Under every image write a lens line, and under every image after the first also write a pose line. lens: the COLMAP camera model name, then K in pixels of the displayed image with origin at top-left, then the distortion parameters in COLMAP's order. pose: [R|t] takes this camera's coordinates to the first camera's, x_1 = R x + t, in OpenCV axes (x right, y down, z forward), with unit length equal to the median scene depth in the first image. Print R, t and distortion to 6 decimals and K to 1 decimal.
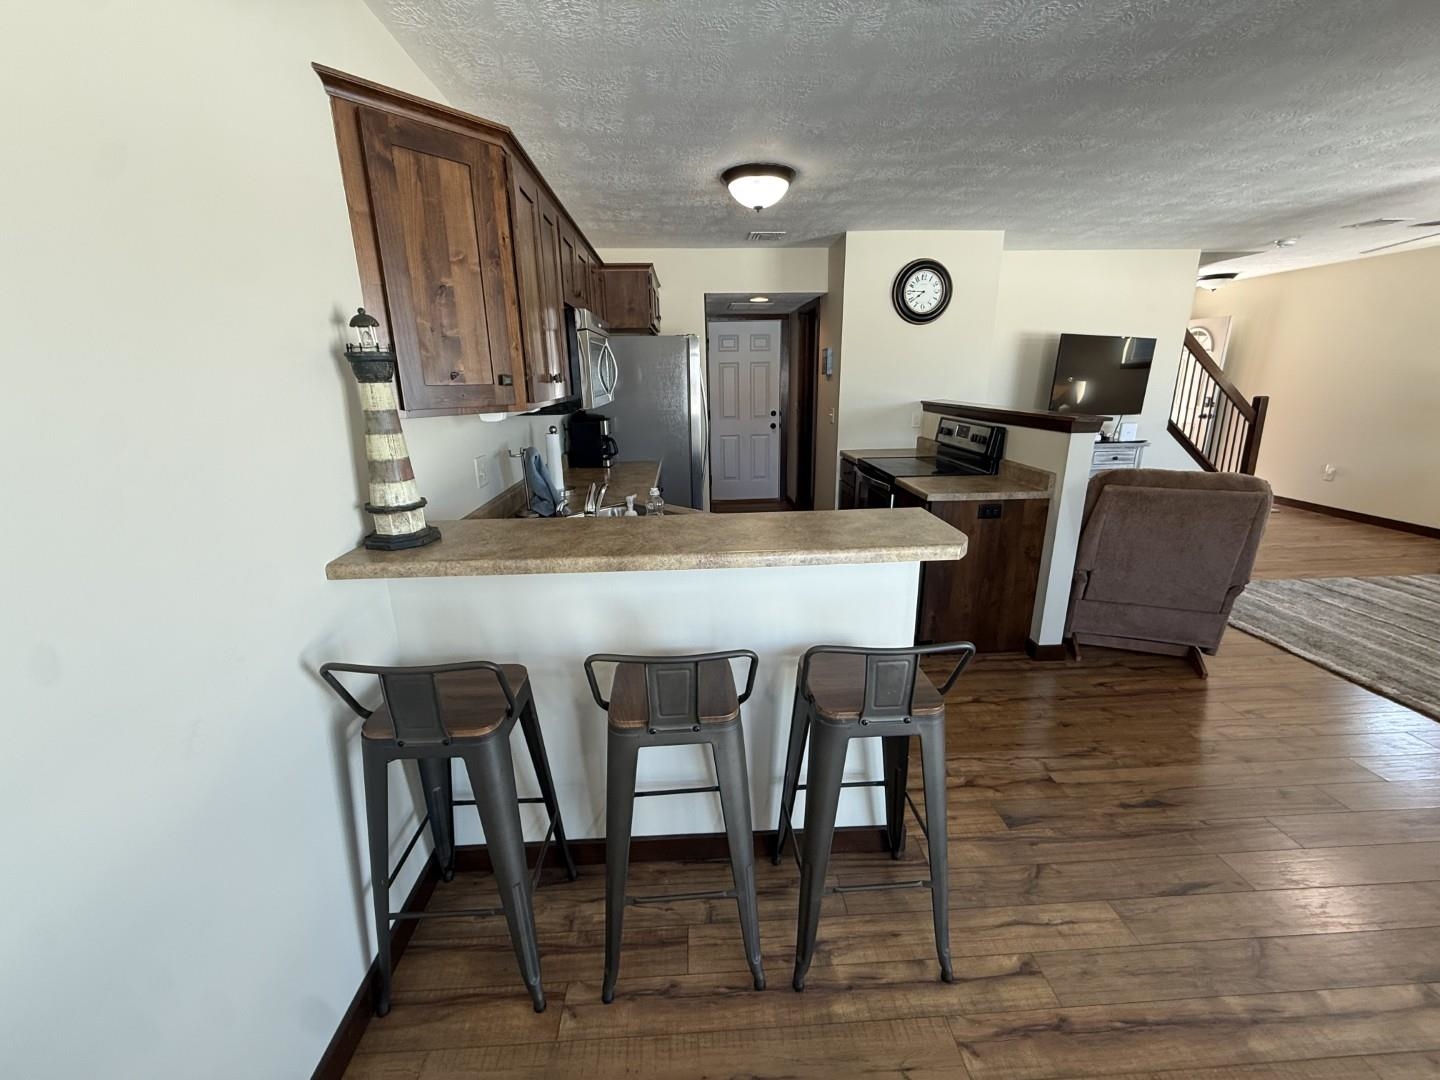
lens RADIAL K [[574.7, 0, 723.9], [0, 574.7, 536.1], [0, 0, 1]] dist [-0.001676, 0.000583]
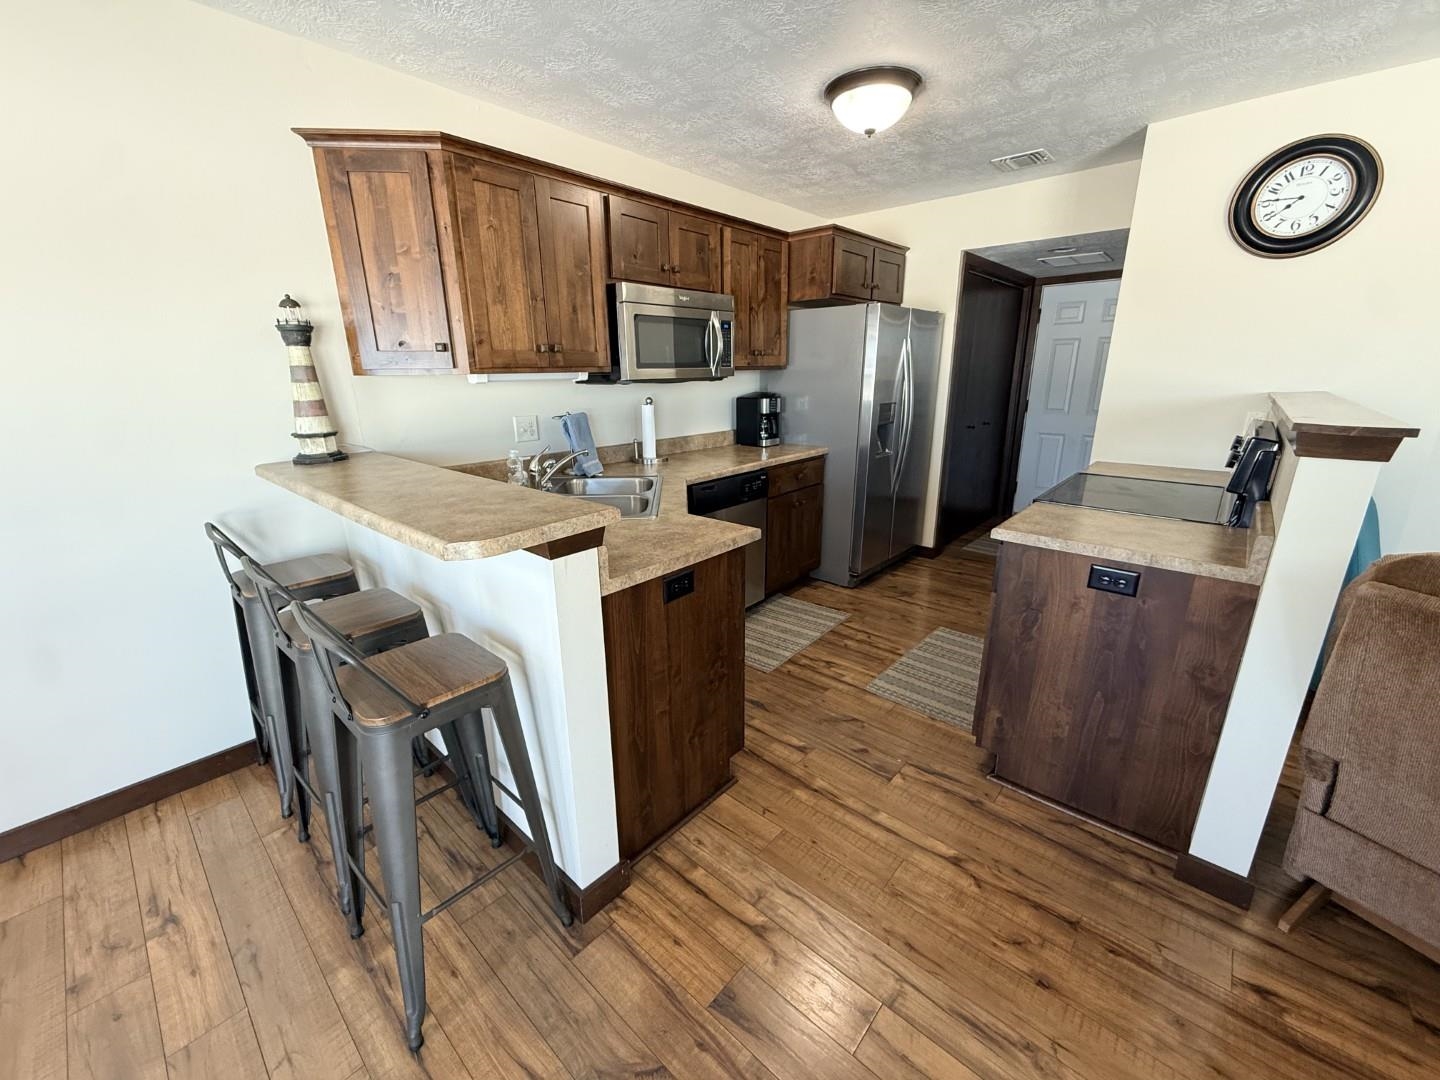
lens RADIAL K [[574.7, 0, 709.4], [0, 574.7, 535.9], [0, 0, 1]] dist [-0.001676, 0.000583]
pose [[0.711185, 0.204181, -0.672701, 0.703243], [-0.190986, 0.977020, 0.094638, -0.080300], [0.676565, 0.061171, 0.733837, 0.394772]]
